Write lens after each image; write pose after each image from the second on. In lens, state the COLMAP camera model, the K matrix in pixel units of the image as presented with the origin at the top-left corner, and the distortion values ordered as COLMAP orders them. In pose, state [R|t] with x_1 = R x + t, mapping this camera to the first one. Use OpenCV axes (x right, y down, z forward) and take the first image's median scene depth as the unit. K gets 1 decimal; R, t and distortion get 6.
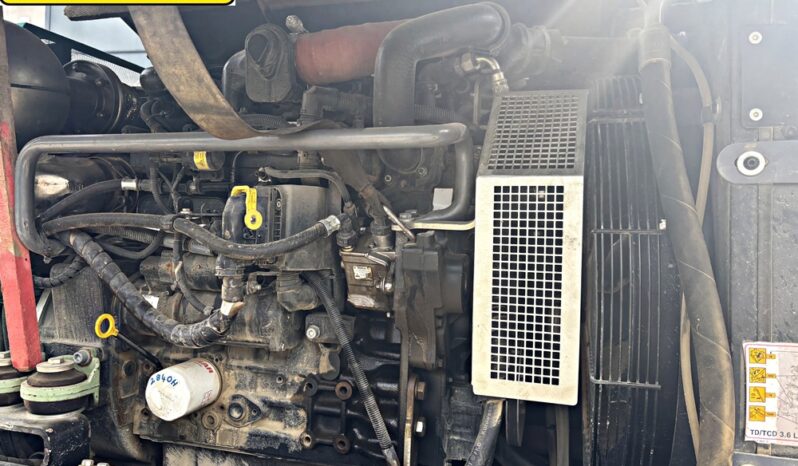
lens RADIAL K [[600.8, 0, 392.8], [0, 600.8, 236.5], [0, 0, 1]] dist [0.048036, -0.051433]
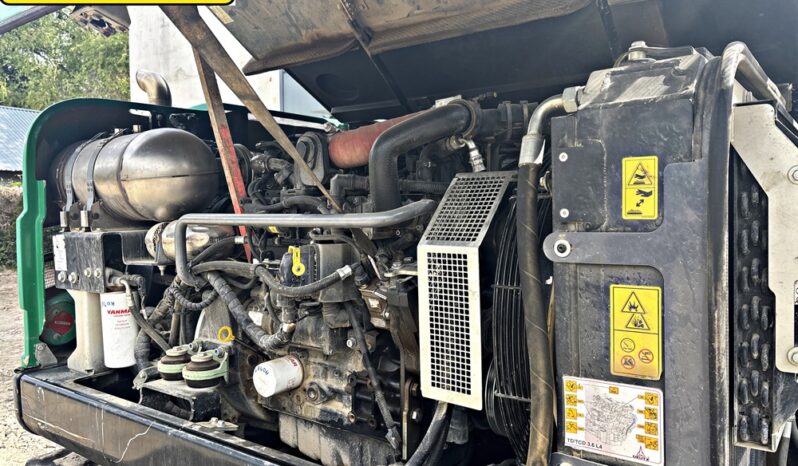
lens RADIAL K [[600.8, 0, 398.9], [0, 600.8, 233.6], [0, 0, 1]] dist [0.048036, -0.051433]
pose [[0.935591, -0.020316, -0.352502, 0.512115], [0.032657, 0.999043, 0.029098, -0.145090], [0.351573, -0.038735, 0.935359, -0.296451]]
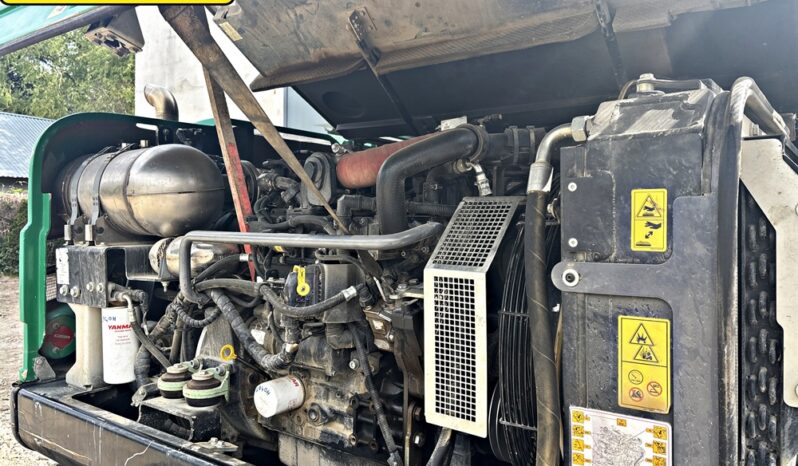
lens RADIAL K [[600.8, 0, 400.7], [0, 600.8, 226.3], [0, 0, 1]] dist [0.048036, -0.051433]
pose [[0.937071, -0.014540, -0.348837, 0.499285], [0.013872, 0.999894, -0.004414, -0.166660], [0.348864, -0.000703, 0.937173, -0.302585]]
